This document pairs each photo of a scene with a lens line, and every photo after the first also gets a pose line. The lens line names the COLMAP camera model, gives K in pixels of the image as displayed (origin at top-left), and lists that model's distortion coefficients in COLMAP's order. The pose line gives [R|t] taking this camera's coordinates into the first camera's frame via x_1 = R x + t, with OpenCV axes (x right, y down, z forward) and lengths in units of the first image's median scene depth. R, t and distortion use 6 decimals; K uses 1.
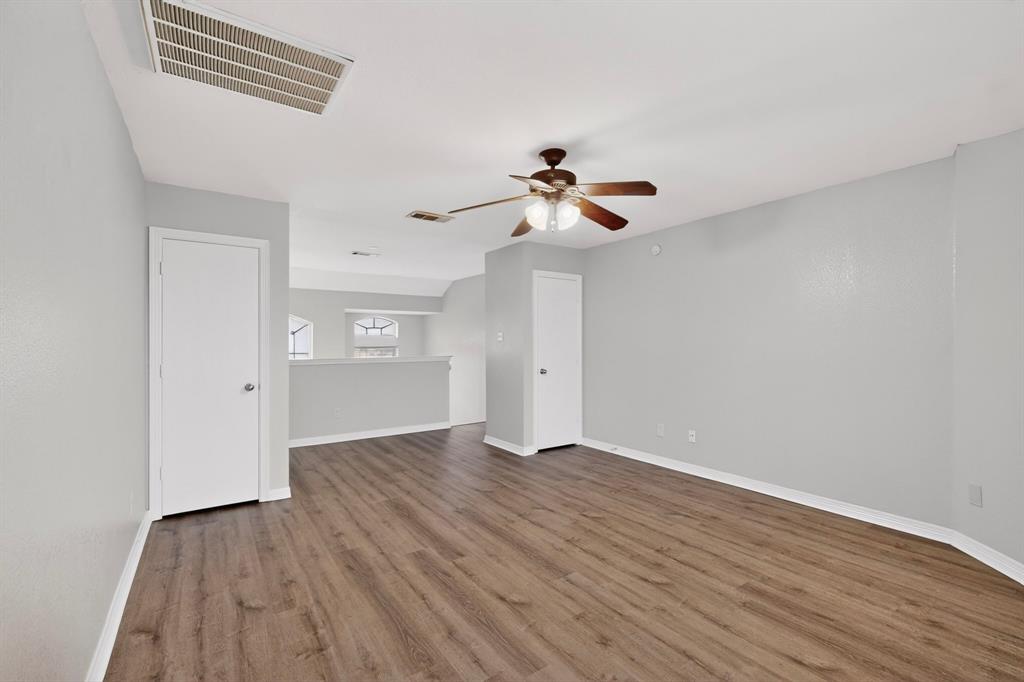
lens RADIAL K [[448.4, 0, 512.0], [0, 448.4, 341.0], [0, 0, 1]] dist [0.002626, 0.000387]
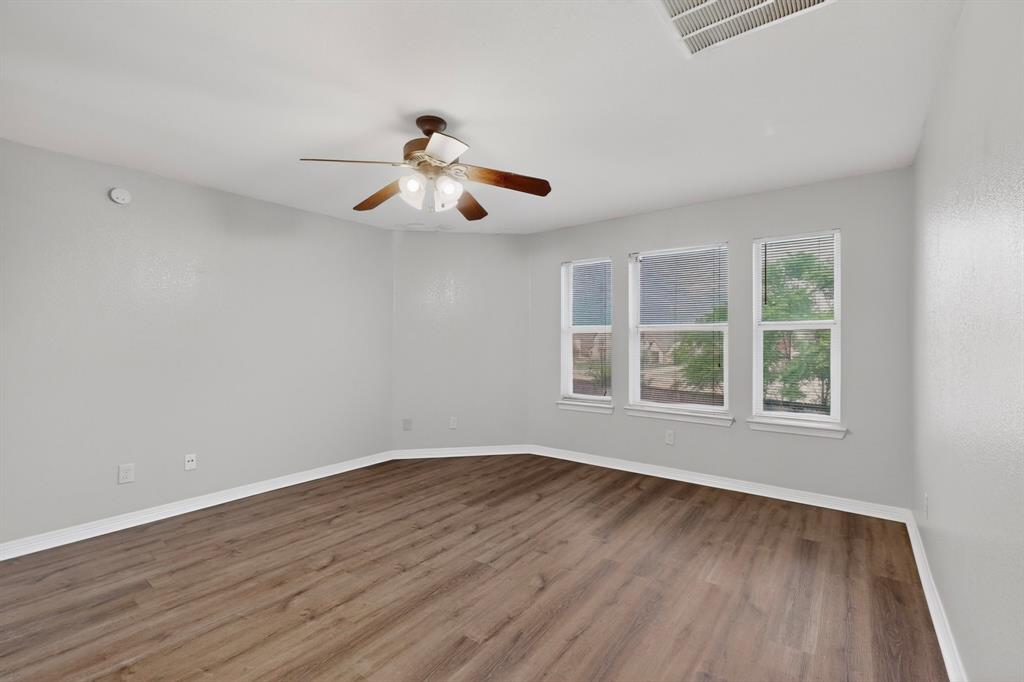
lens RADIAL K [[448.4, 0, 512.0], [0, 448.4, 341.0], [0, 0, 1]] dist [0.002626, 0.000387]
pose [[-0.310872, 0.002825, 0.950448, -0.783755], [-0.001598, 0.999993, -0.003495, 0.010637], [-0.950450, -0.002605, -0.310865, 1.113910]]
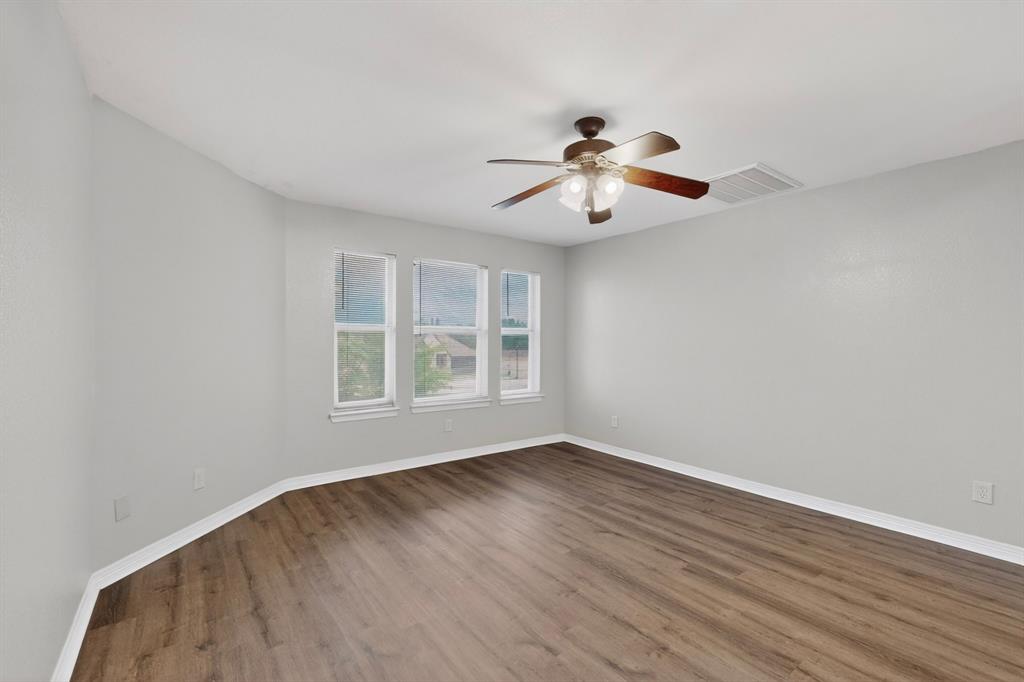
lens RADIAL K [[448.4, 0, 512.0], [0, 448.4, 341.0], [0, 0, 1]] dist [0.002626, 0.000387]
pose [[-0.999117, -0.000700, -0.042017, 0.276730], [-0.000491, 0.999987, -0.004990, 0.011011], [0.042020, -0.004965, -0.999104, 1.854509]]
